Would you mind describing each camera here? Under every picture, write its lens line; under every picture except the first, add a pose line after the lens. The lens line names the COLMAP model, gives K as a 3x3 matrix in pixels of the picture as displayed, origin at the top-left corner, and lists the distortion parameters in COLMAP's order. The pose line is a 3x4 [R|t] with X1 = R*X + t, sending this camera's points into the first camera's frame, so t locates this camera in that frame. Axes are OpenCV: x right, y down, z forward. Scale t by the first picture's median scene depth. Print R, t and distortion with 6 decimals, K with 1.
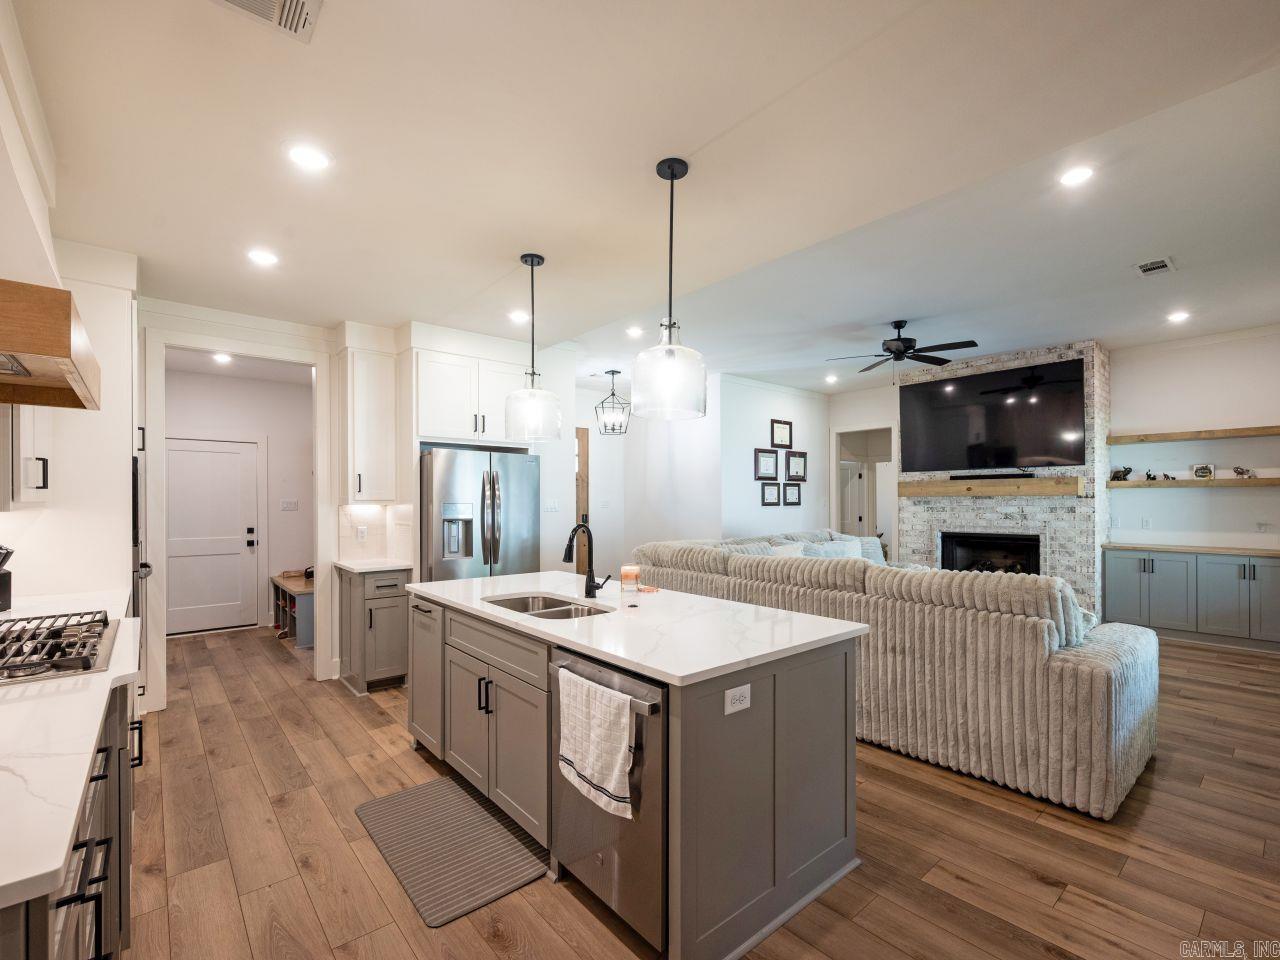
lens RADIAL K [[585.5, 0, 673.3], [0, 585.5, 503.9], [0, 0, 1]] dist [0.004267, -0.001763]
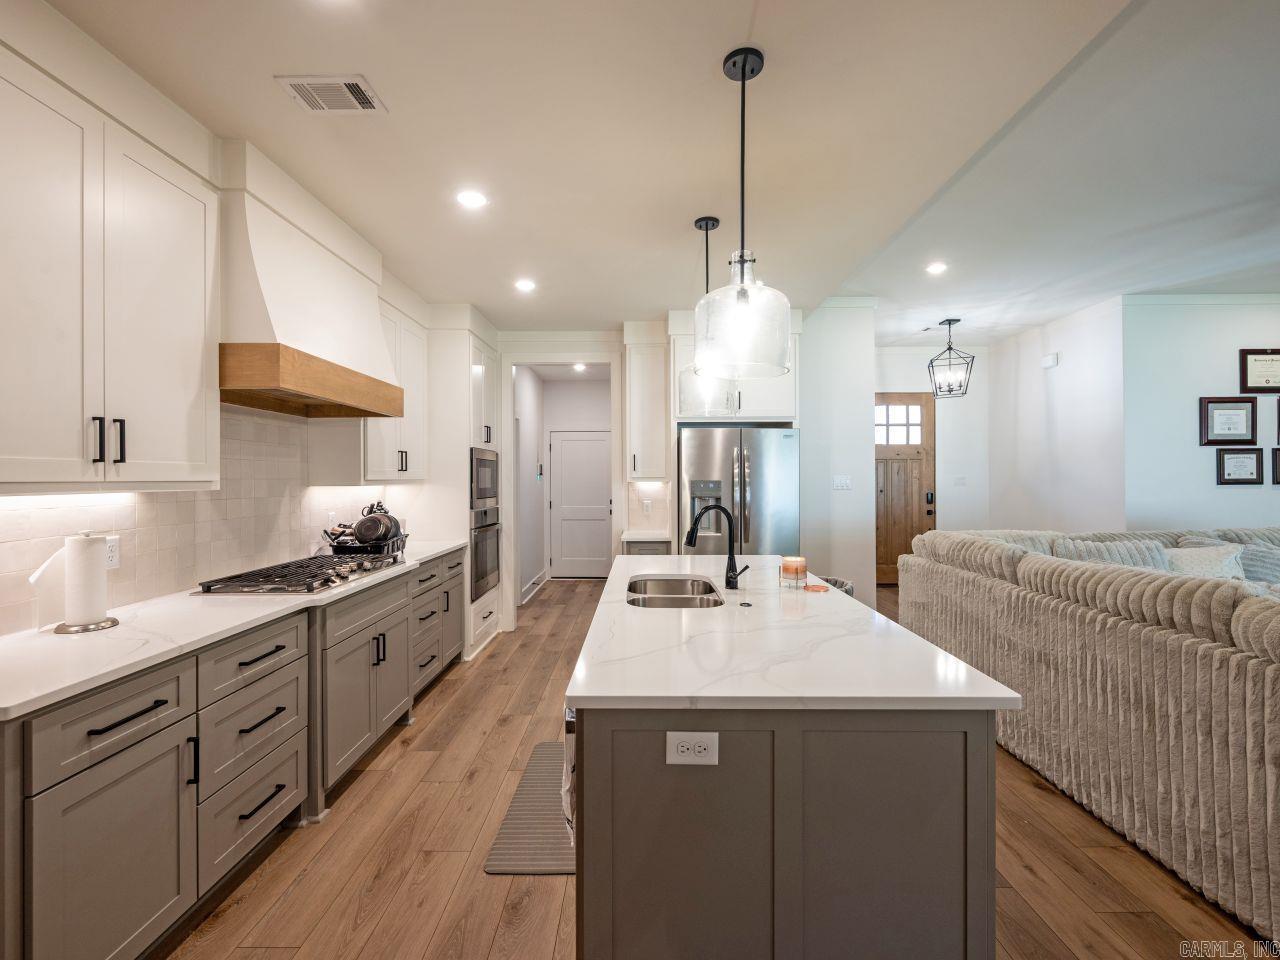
lens RADIAL K [[585.5, 0, 647.2], [0, 585.5, 478.3], [0, 0, 1]] dist [0.004267, -0.001763]
pose [[0.738047, -0.000607, -0.674749, 0.159447], [-0.001385, 0.999996, -0.002415, -0.001524], [0.674748, 0.002717, 0.738044, 0.116354]]
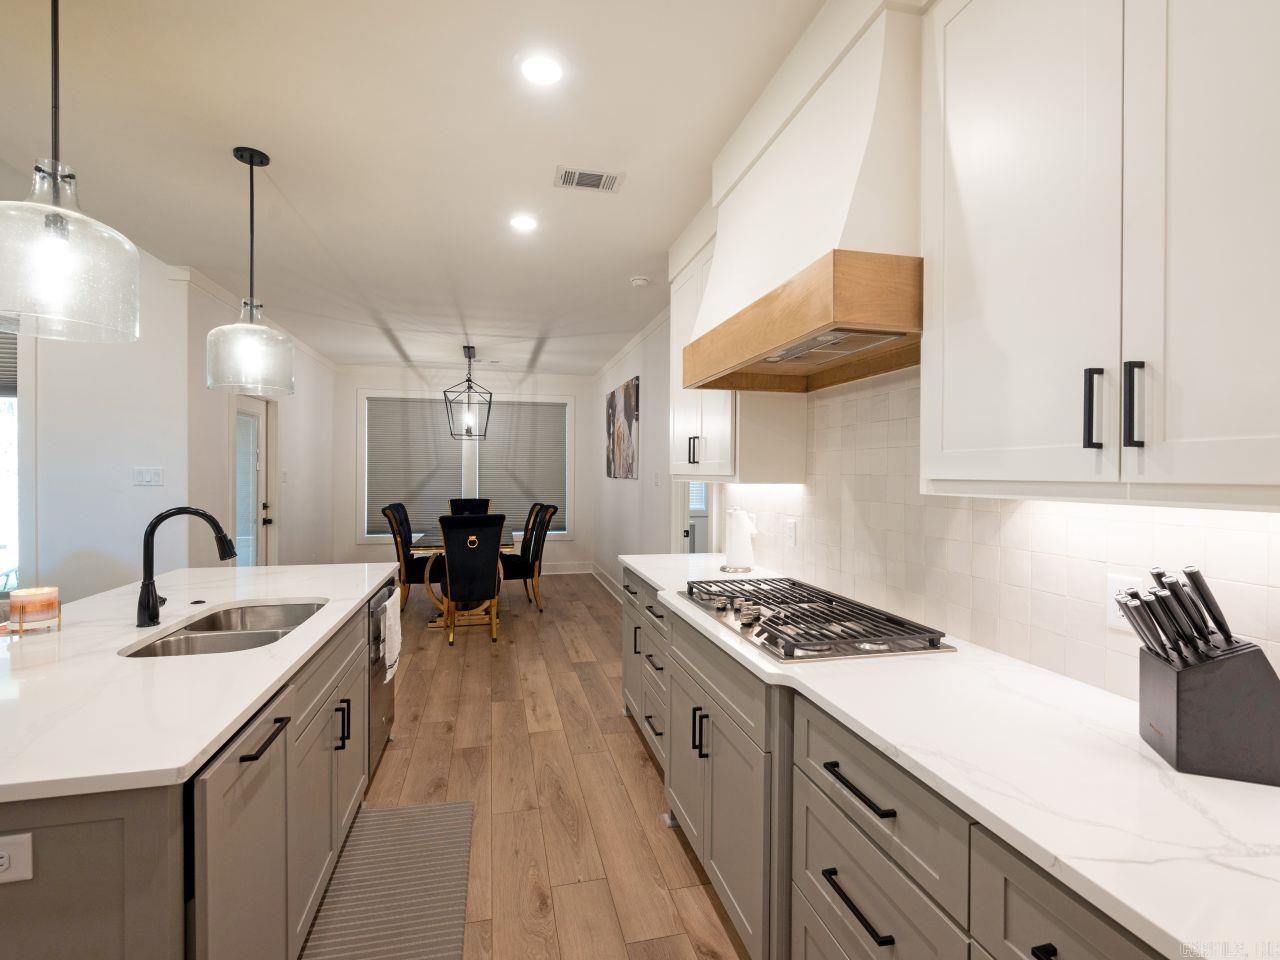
lens RADIAL K [[585.5, 0, 641.3], [0, 585.5, 483.6], [0, 0, 1]] dist [0.004267, -0.001763]
pose [[-0.881249, -0.026399, 0.471914, -0.383731], [-0.017707, 0.999582, 0.022851, -0.001846], [-0.472320, 0.011781, -0.881348, 0.565591]]
